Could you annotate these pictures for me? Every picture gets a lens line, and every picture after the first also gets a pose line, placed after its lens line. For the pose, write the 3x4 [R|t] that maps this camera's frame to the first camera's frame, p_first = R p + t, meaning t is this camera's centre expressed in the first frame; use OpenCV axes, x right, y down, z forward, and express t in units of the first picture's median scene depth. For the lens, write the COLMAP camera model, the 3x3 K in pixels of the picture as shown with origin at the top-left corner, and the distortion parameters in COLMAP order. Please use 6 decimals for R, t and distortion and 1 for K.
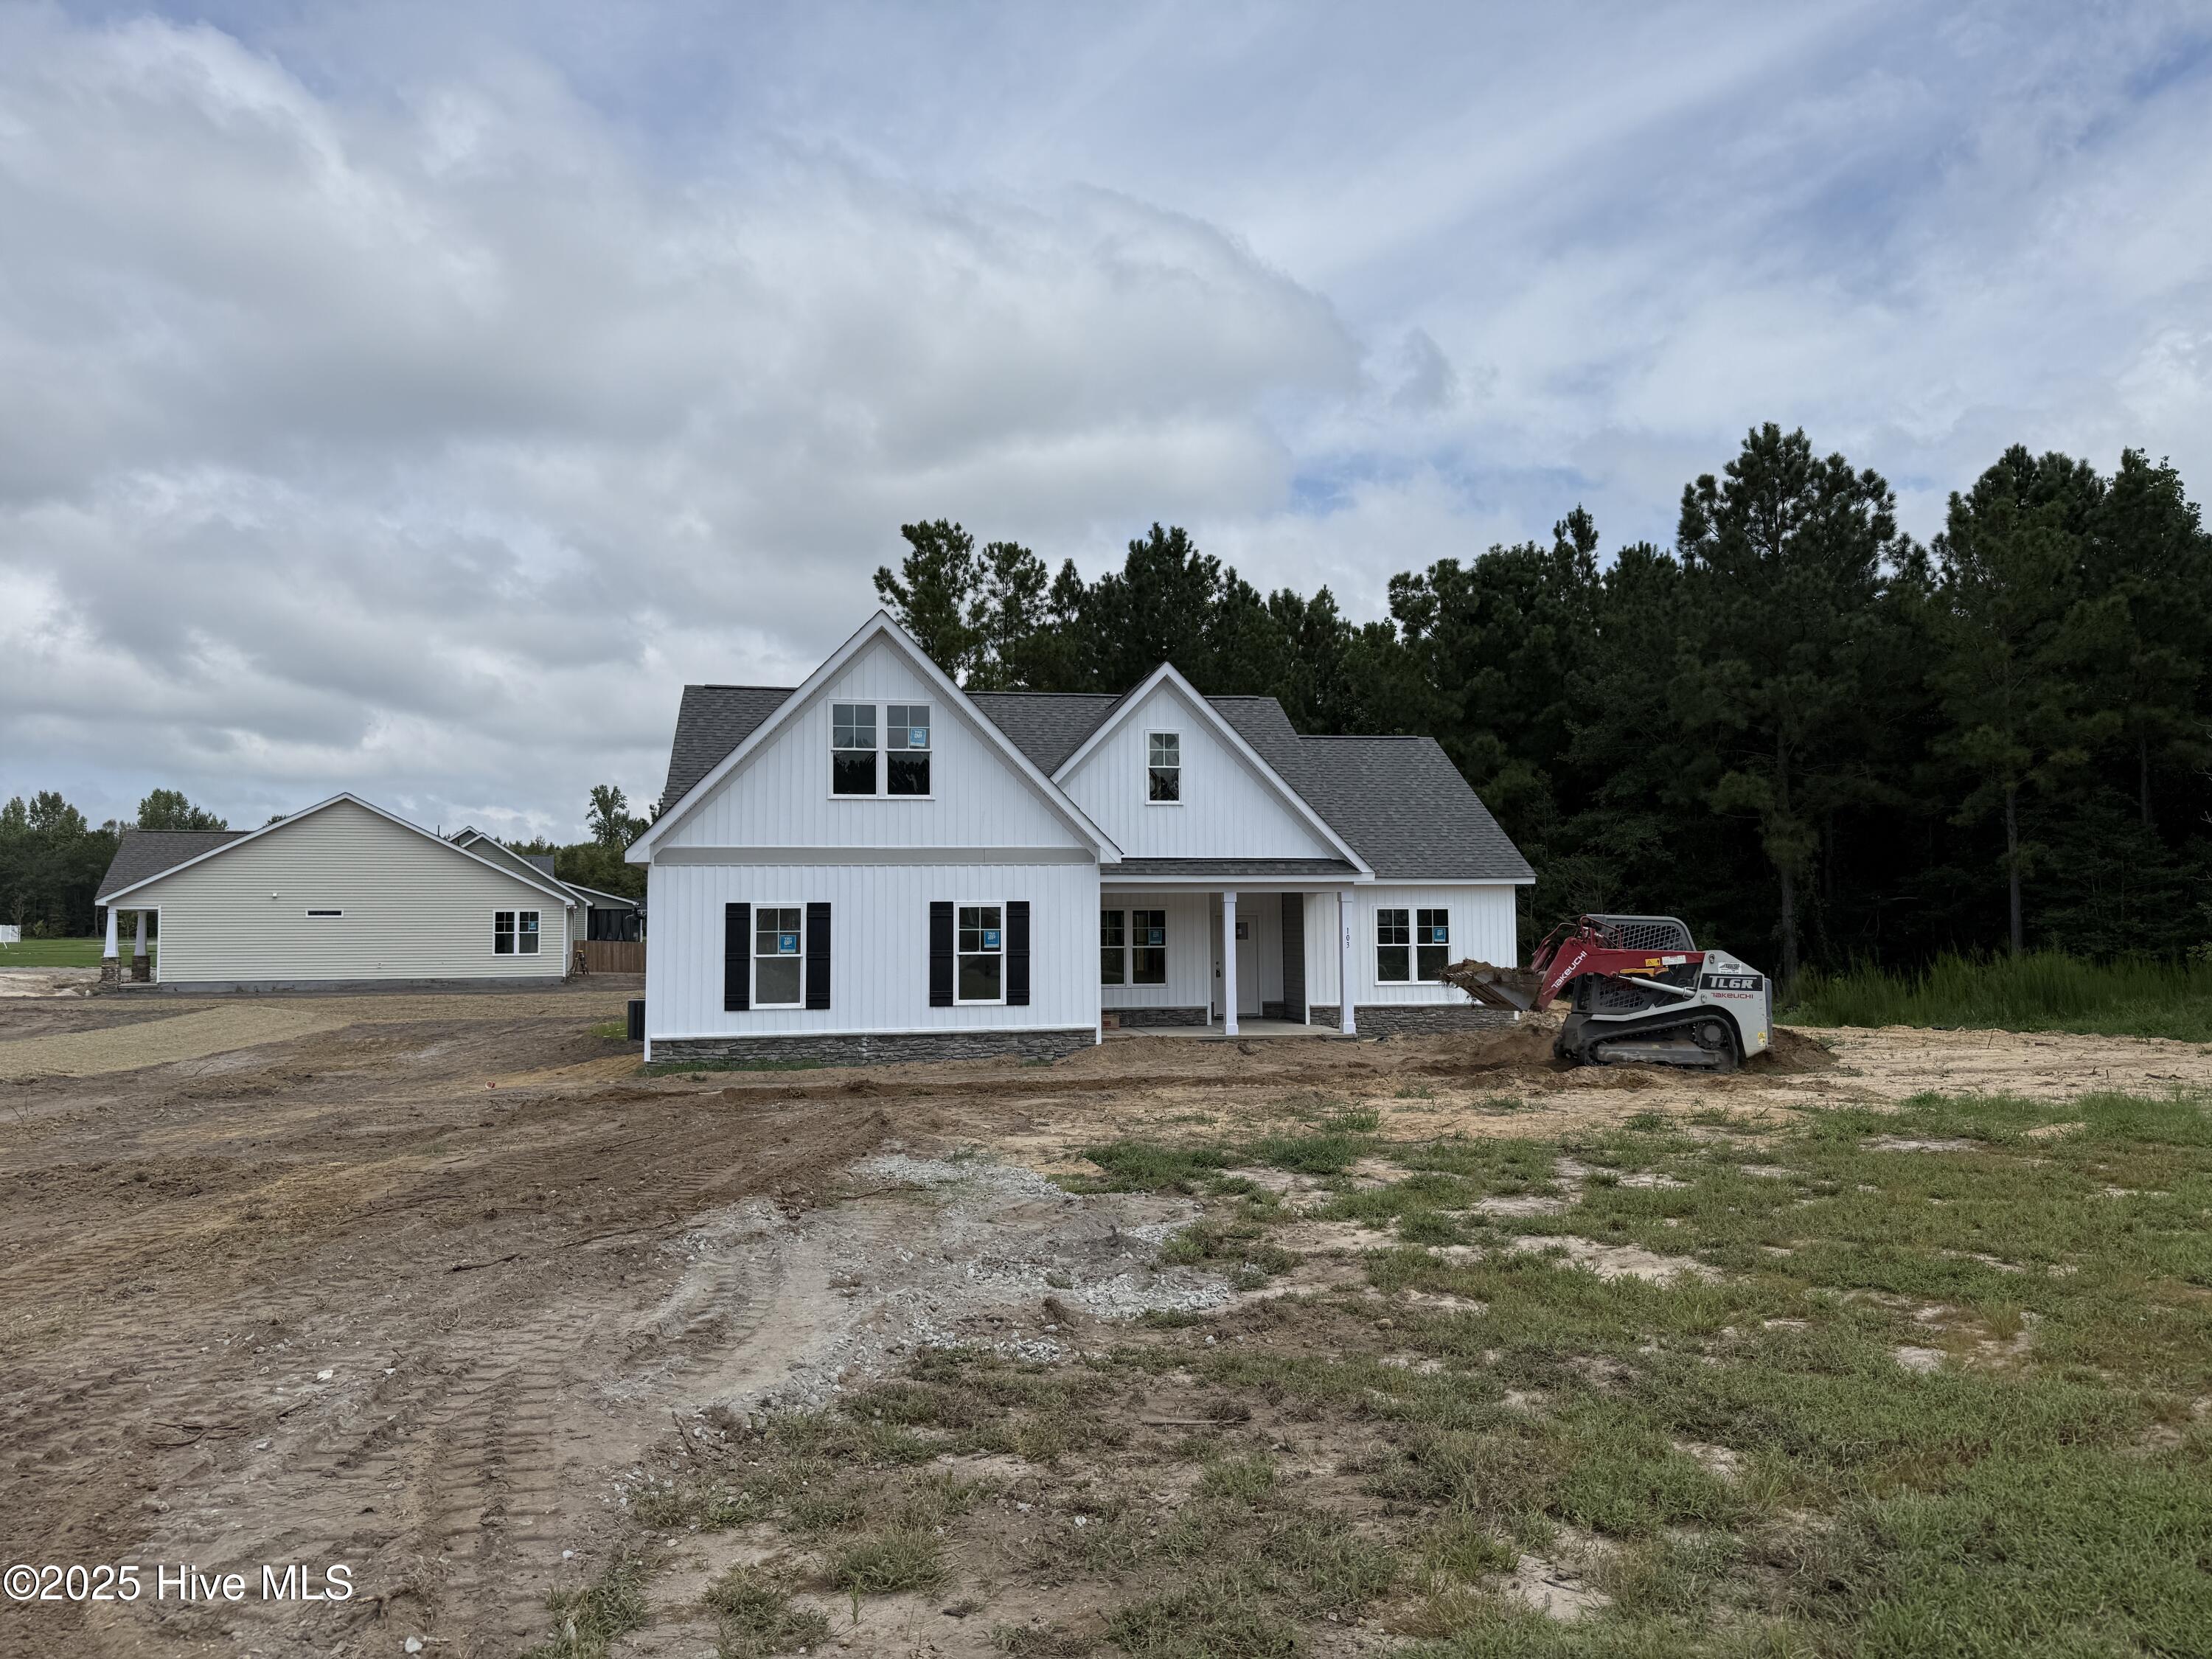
lens RADIAL K [[1704.2, 0, 1102.5], [0, 1704.2, 822.3], [0, 0, 1]] dist [0.054765, -0.076300]
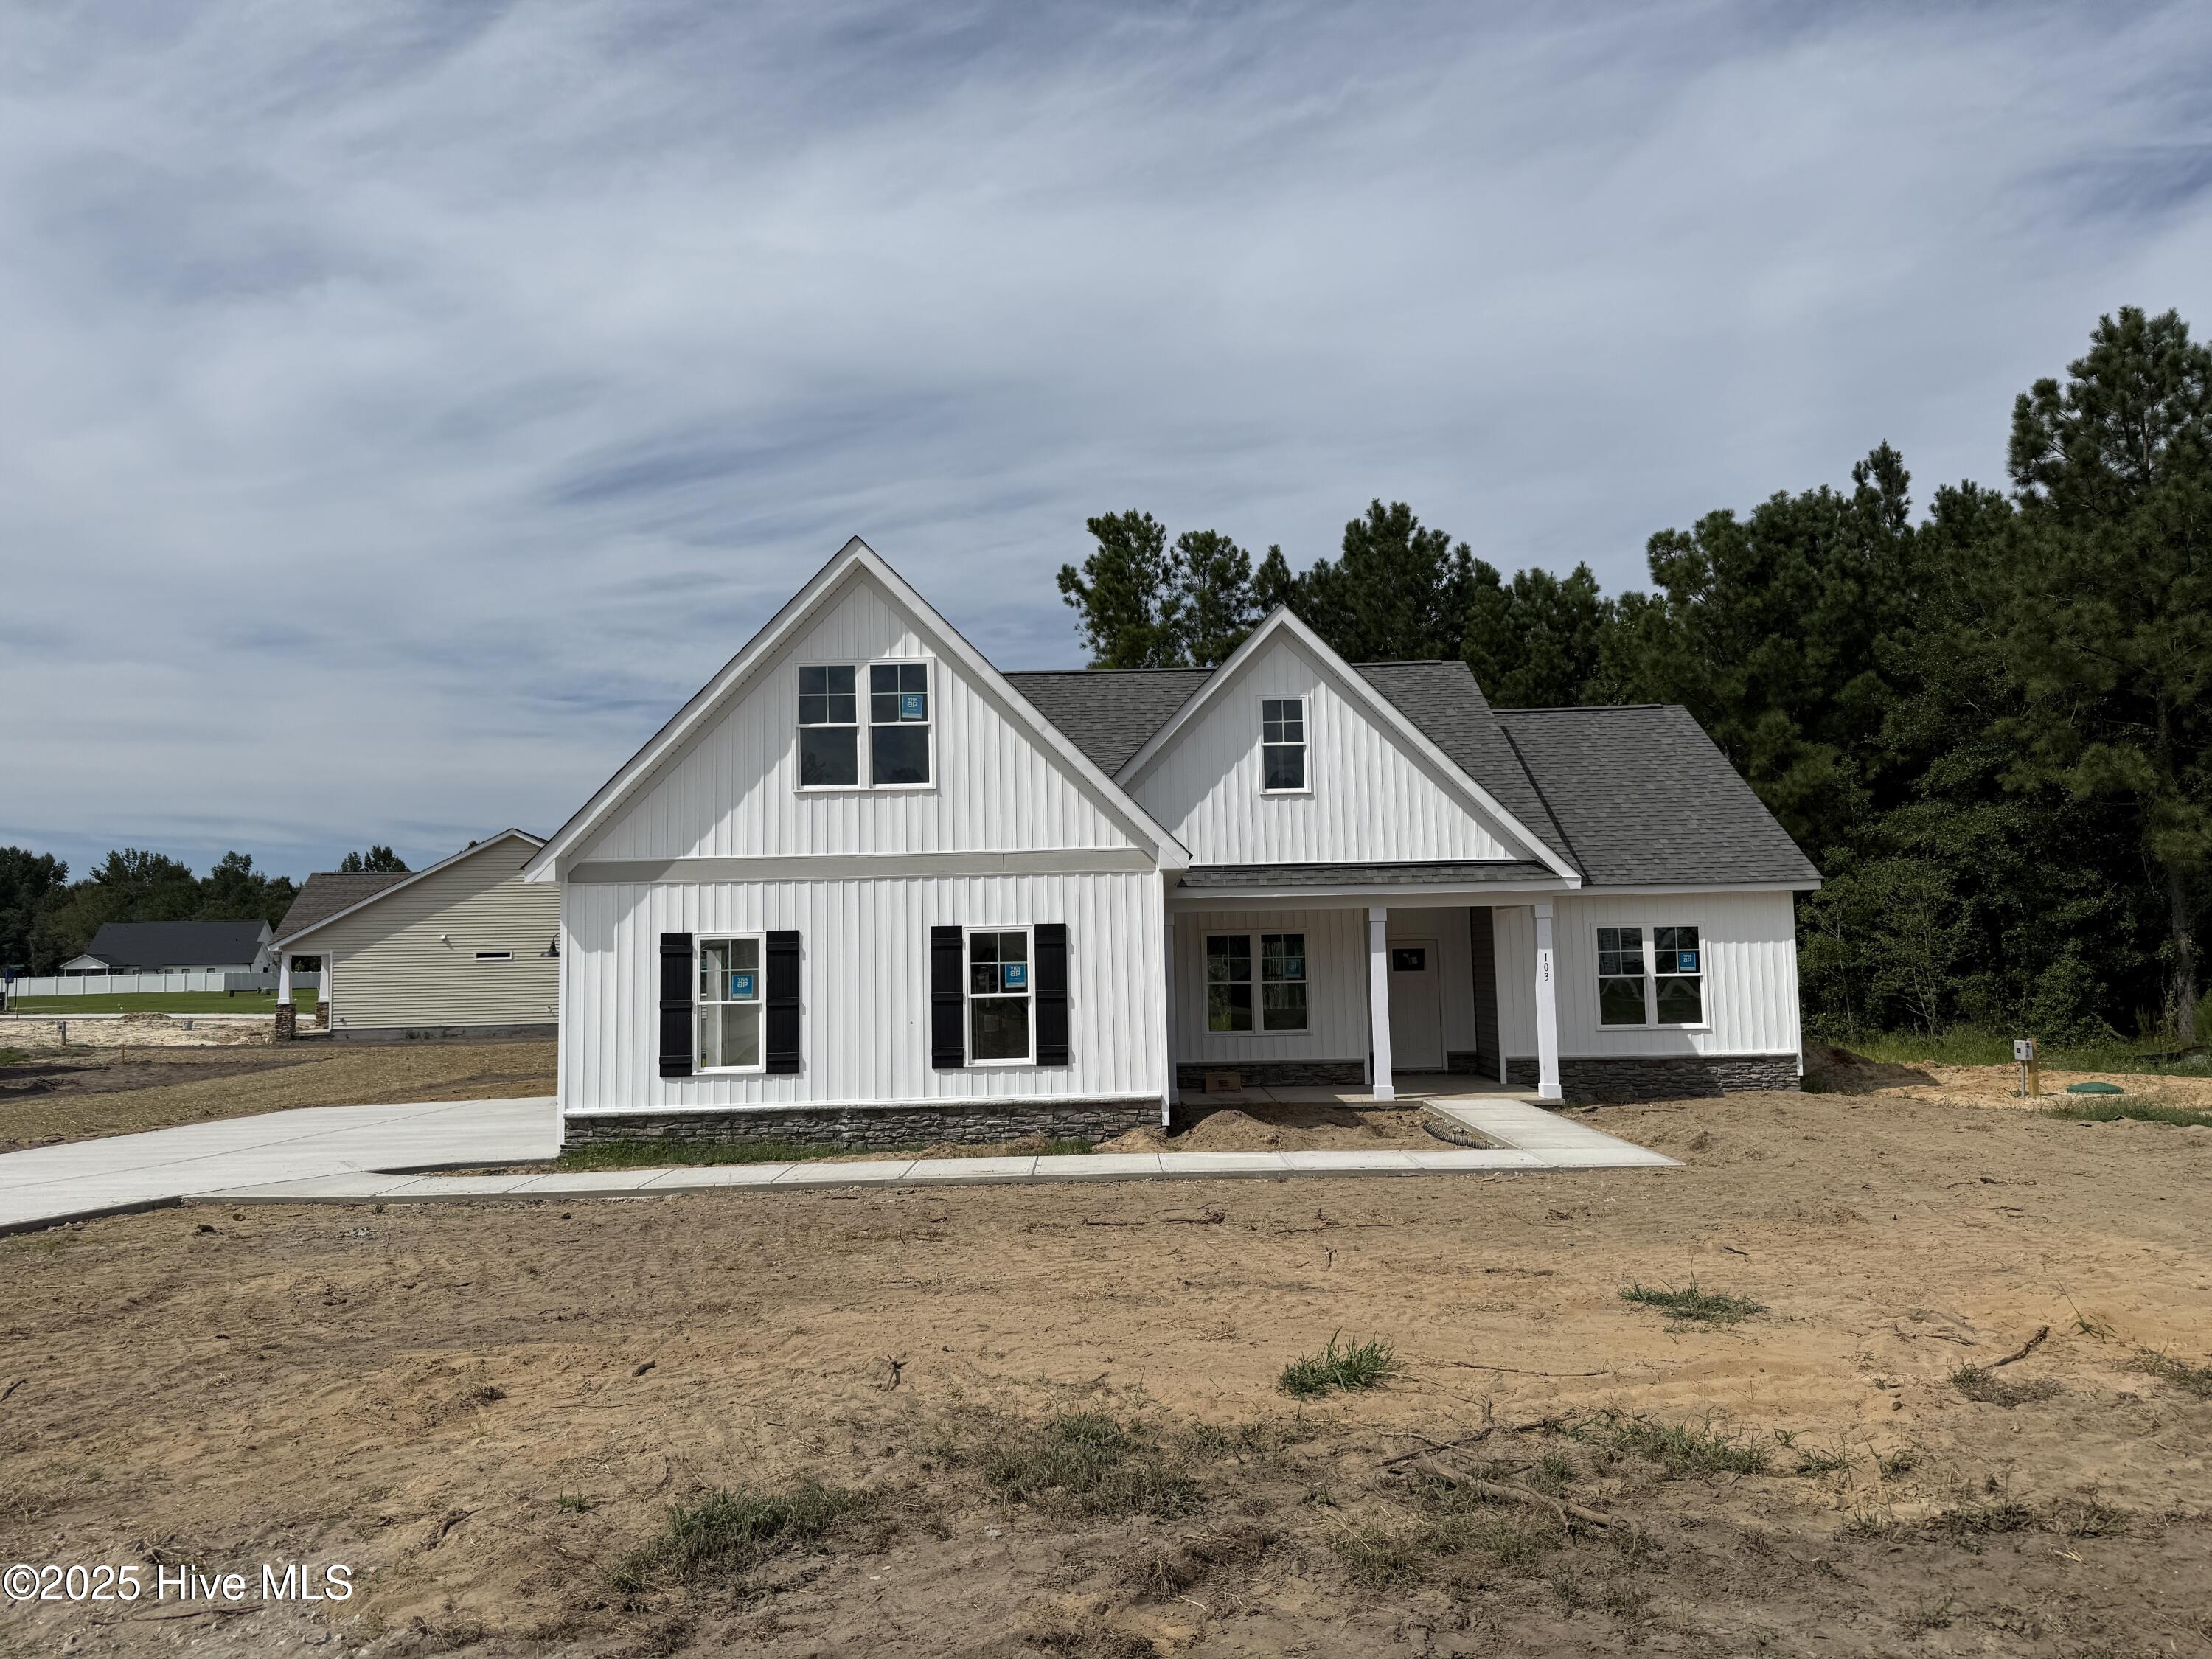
lens RADIAL K [[1685.7, 0, 1031.8], [0, 1685.7, 849.7], [0, 0, 1]] dist [-0.001643, -0.059284]
pose [[0.977421, -0.027998, -0.209437, 0.048500], [0.027127, 0.999607, -0.007029, 0.009892], [0.209551, 0.001189, 0.977797, 0.149203]]
